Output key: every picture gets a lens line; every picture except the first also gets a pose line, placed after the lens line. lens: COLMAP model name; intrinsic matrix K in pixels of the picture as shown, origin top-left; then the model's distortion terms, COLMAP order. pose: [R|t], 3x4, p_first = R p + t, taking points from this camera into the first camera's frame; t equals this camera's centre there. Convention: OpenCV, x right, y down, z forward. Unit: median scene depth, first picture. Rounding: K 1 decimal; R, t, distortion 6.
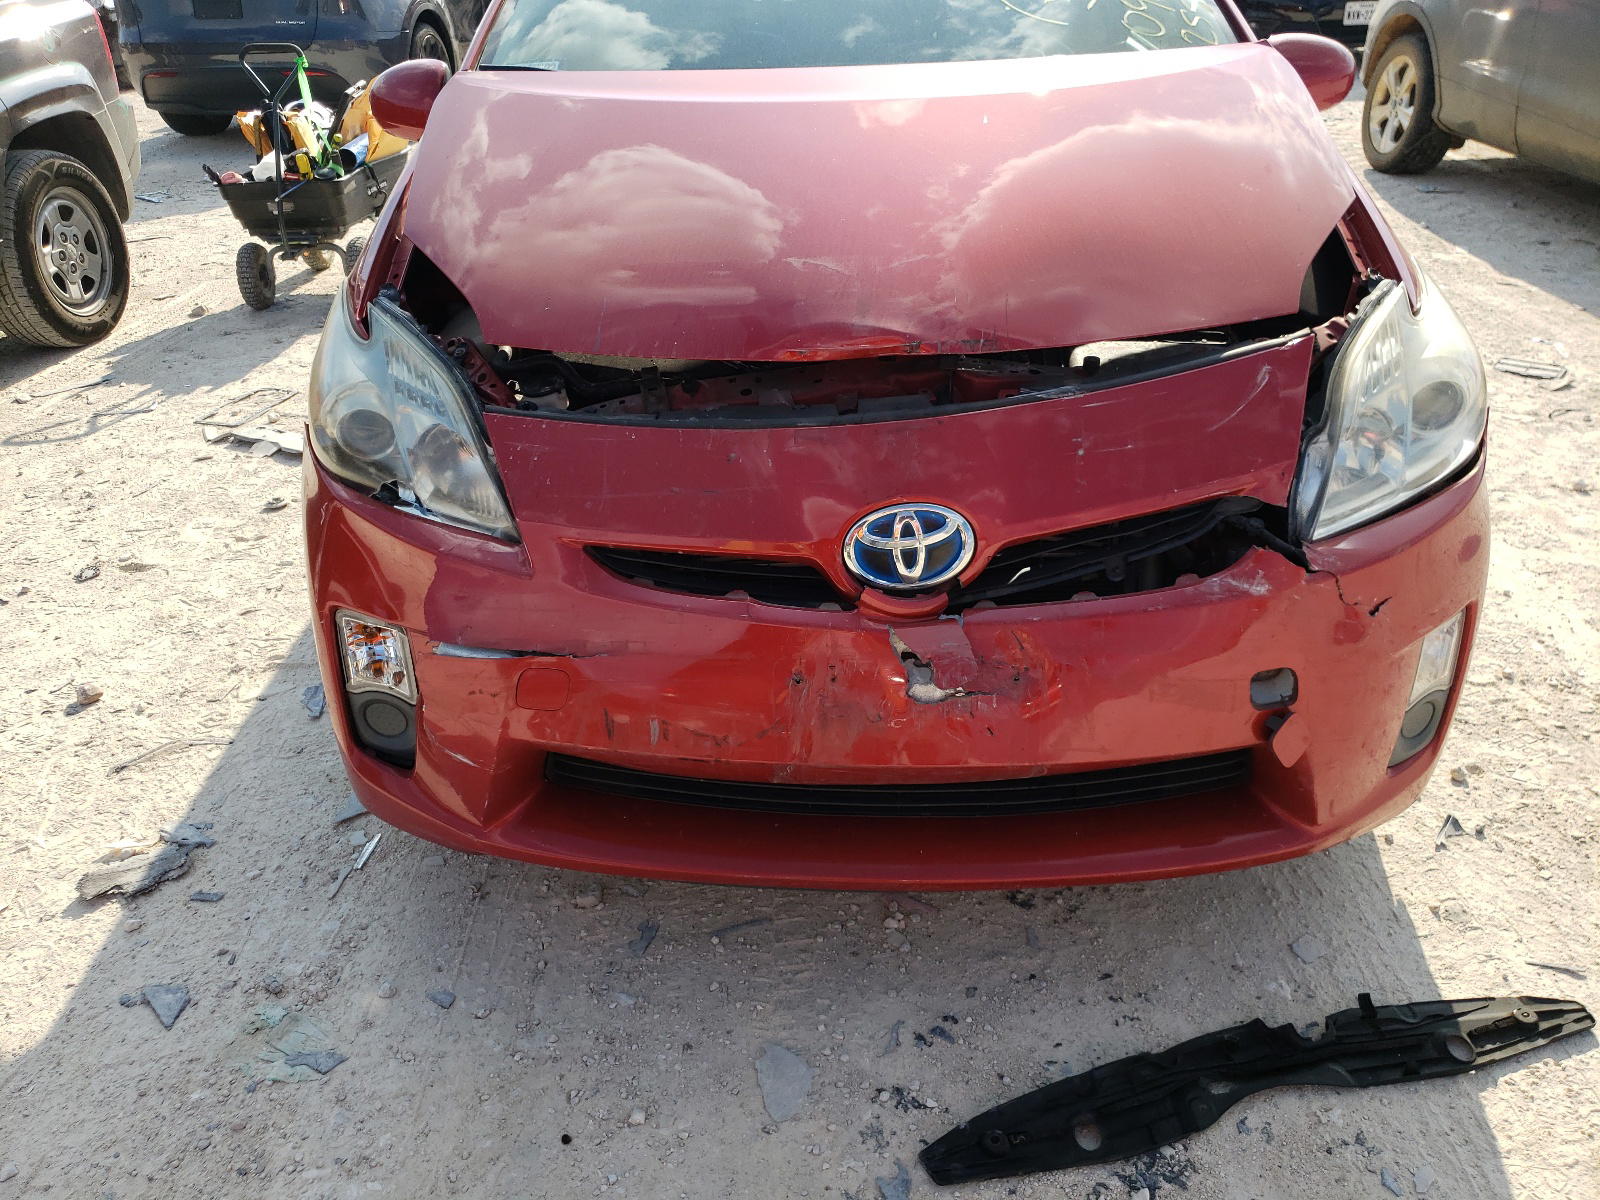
lens RADIAL K [[1250.6, 0, 800.0], [0, 1250.6, 600.0], [0, 0, 1]] dist [0.008184, 0.007272]
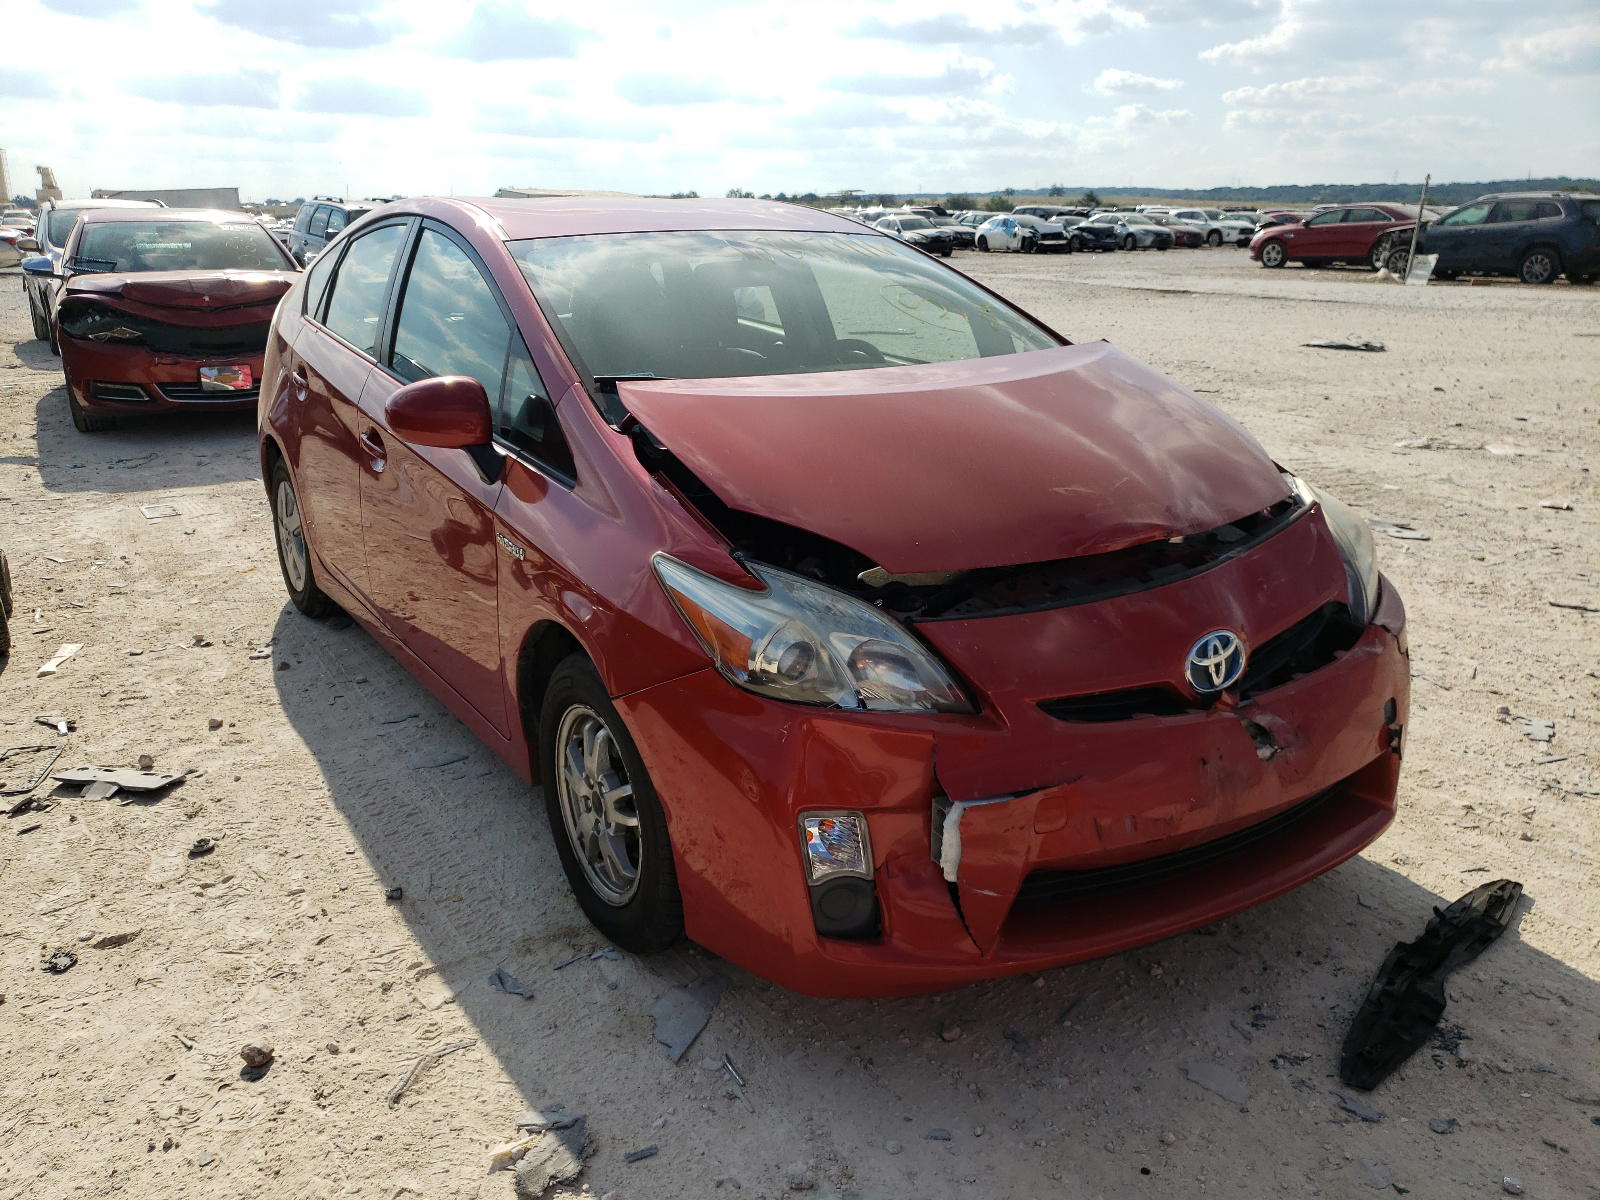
lens RADIAL K [[1243.3, 0, 800.0], [0, 1243.3, 600.0], [0, 0, 1]] dist [0.000021, -0.000742]
pose [[0.851369, -0.143276, 0.504621, -1.016851], [0.247105, 0.958098, -0.144871, -0.019574], [-0.462720, 0.248033, 0.851099, -0.035218]]
